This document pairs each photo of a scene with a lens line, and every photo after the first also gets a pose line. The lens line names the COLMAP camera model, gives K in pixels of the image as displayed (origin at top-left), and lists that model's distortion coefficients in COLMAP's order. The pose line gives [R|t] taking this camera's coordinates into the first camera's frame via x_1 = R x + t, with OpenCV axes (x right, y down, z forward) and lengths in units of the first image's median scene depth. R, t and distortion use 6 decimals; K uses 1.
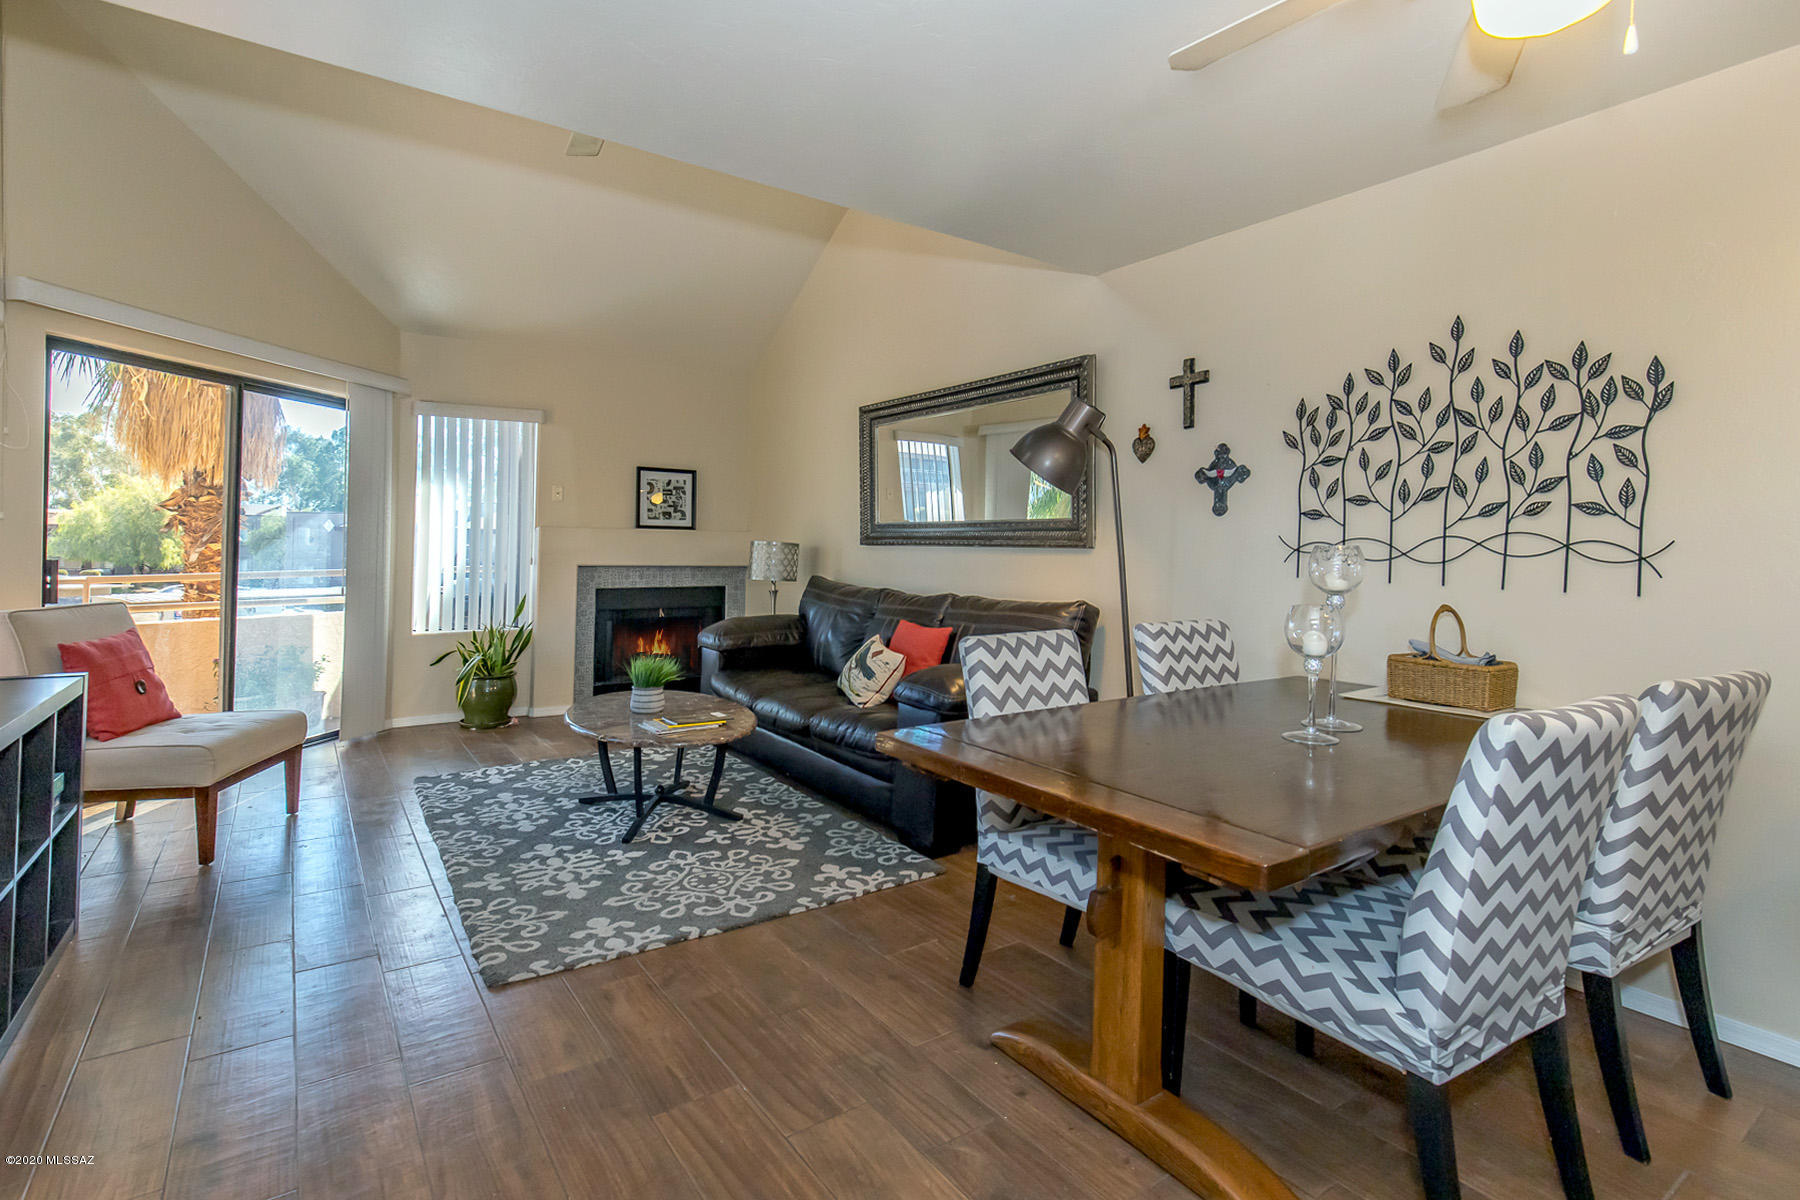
lens RADIAL K [[875.5, 0, 897.4], [0, 875.5, 524.9], [0, 0, 1]] dist [0.002985, 0.000146]
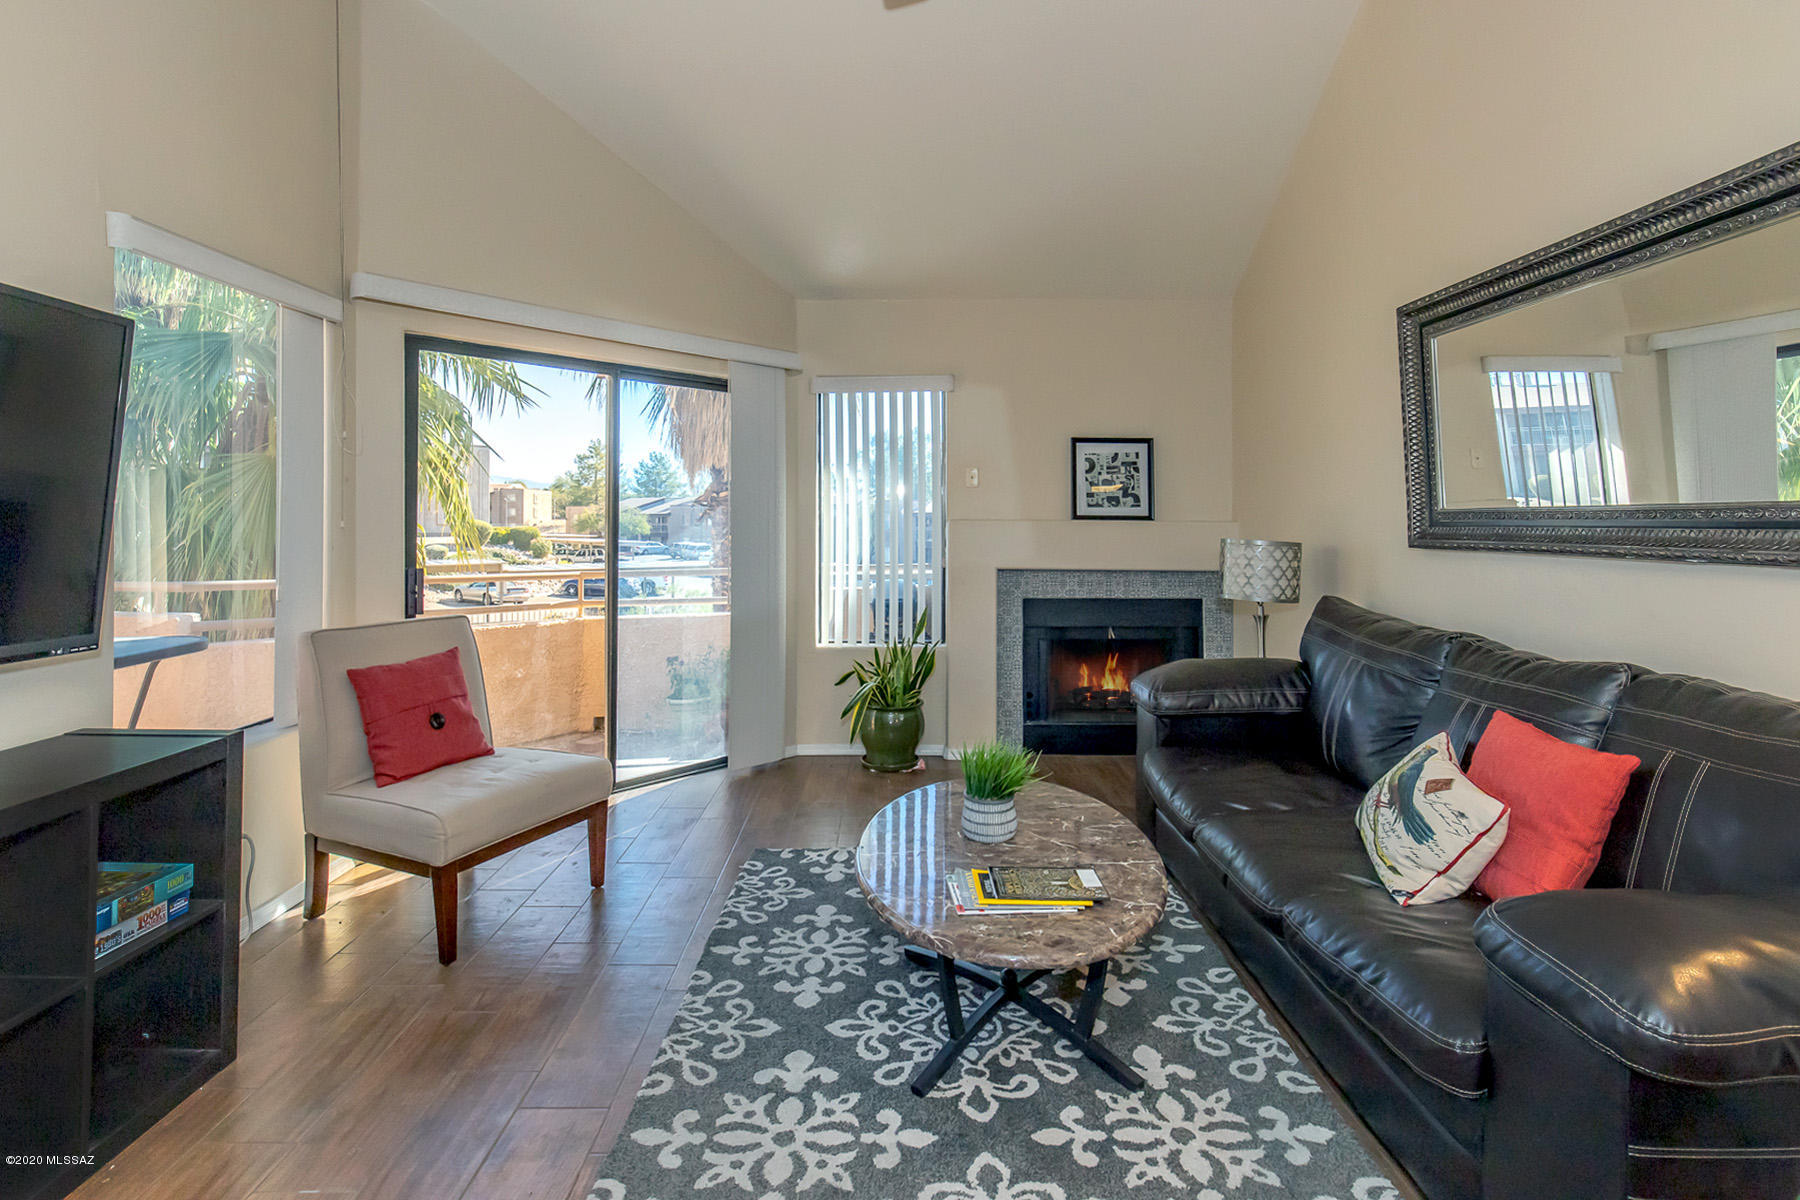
lens RADIAL K [[887.0, 0, 897.2], [0, 887.0, 478.3], [0, 0, 1]] dist [0.006088, -0.000107]
pose [[0.824609, -0.037168, -0.564480, 0.012424], [0.020914, 0.999160, -0.035236, -0.010028], [0.565316, 0.017251, 0.824694, 0.366760]]
